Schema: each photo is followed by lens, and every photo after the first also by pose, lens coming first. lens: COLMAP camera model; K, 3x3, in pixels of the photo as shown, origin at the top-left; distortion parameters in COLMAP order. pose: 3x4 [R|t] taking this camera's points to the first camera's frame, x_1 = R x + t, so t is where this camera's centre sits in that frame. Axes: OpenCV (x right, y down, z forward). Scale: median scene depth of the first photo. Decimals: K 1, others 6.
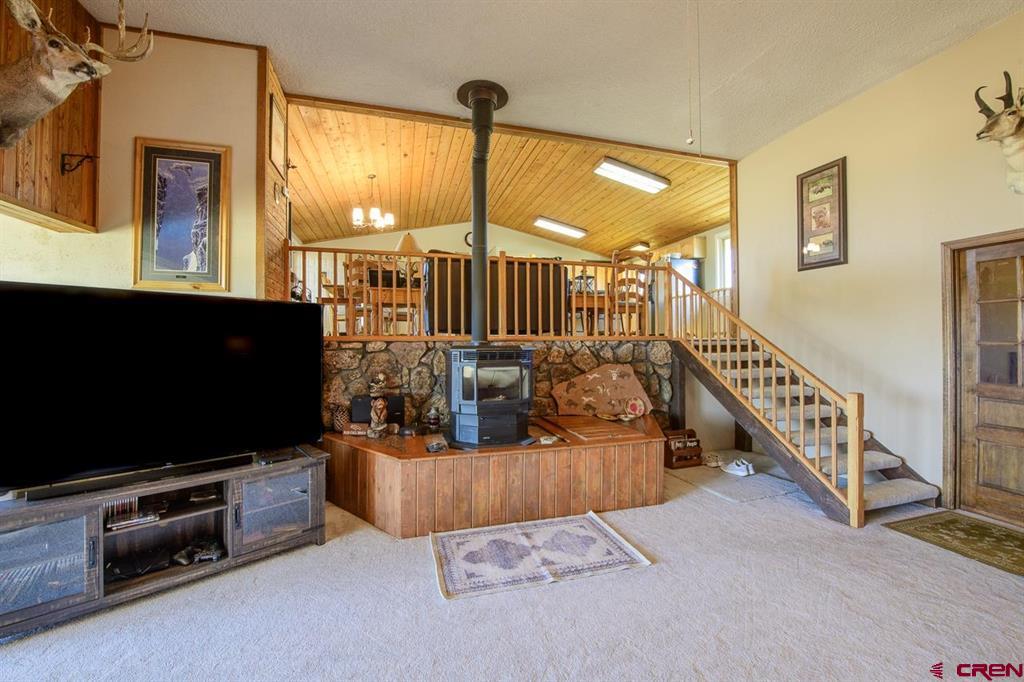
lens RADIAL K [[409.2, 0, 512.0], [0, 409.2, 341.0], [0, 0, 1]] dist [-0.020814, 0.000030]
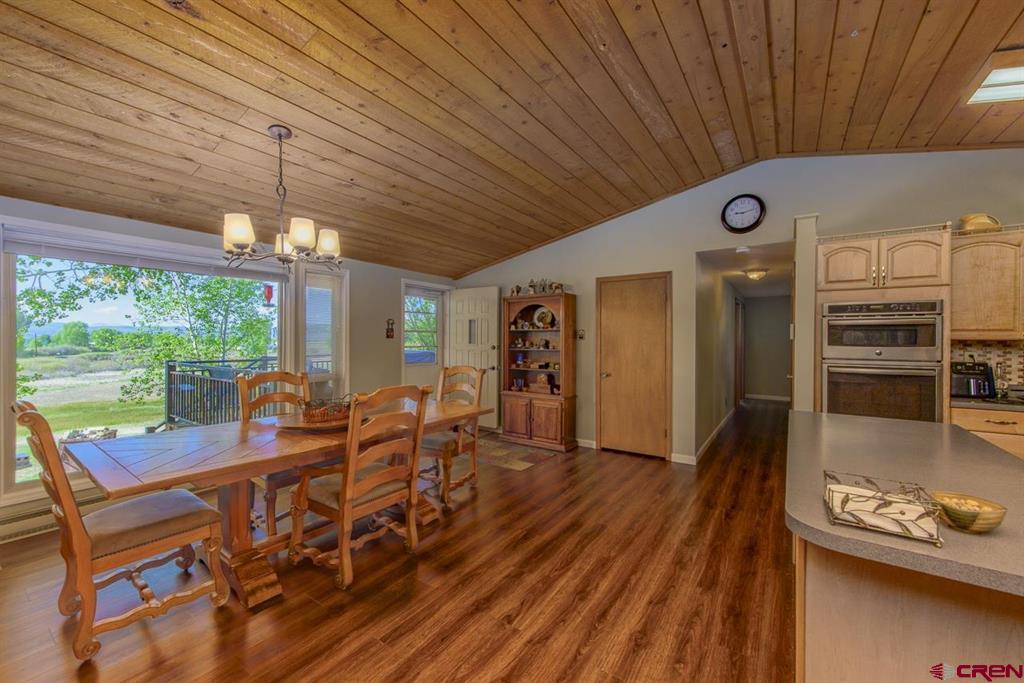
lens RADIAL K [[400.9, 0, 515.6], [0, 400.9, 341.1], [0, 0, 1]] dist [0.005736, -0.000133]
pose [[0.636879, 0.009894, -0.770900, 0.171308], [0.003072, 0.999877, 0.015371, -0.356204], [0.770958, -0.012157, 0.636770, 1.563206]]
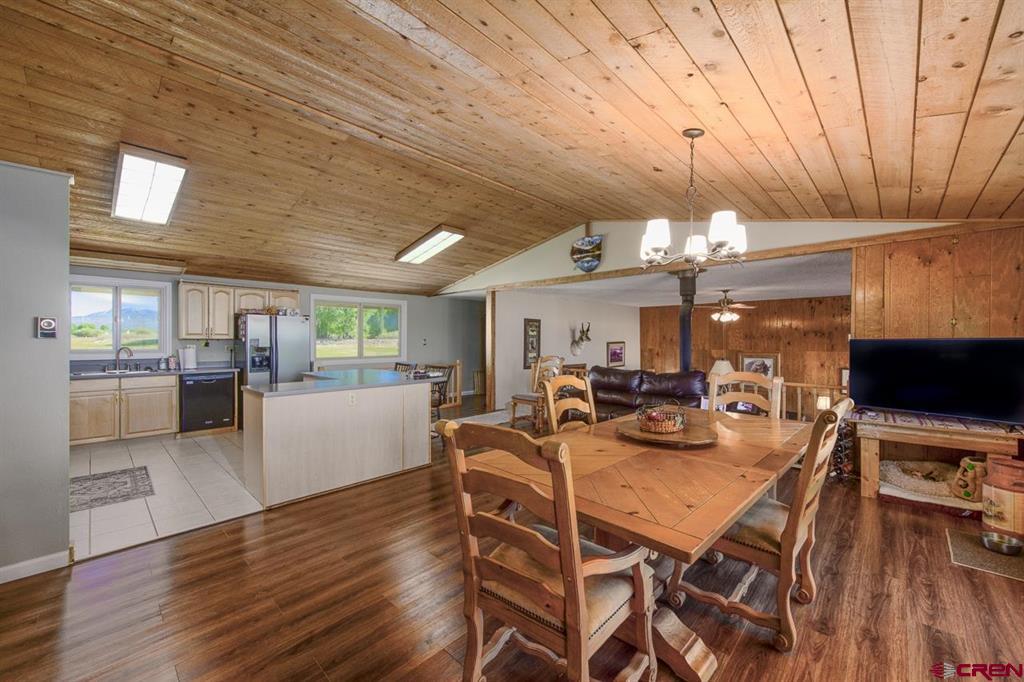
lens RADIAL K [[400.9, 0, 515.6], [0, 400.9, 340.6], [0, 0, 1]] dist [0.005736, -0.000133]
pose [[-0.508403, -0.000703, 0.861119, -1.022385], [-0.006494, 0.999974, -0.003018, -0.344903], [-0.861095, -0.007127, -0.508395, 2.288877]]
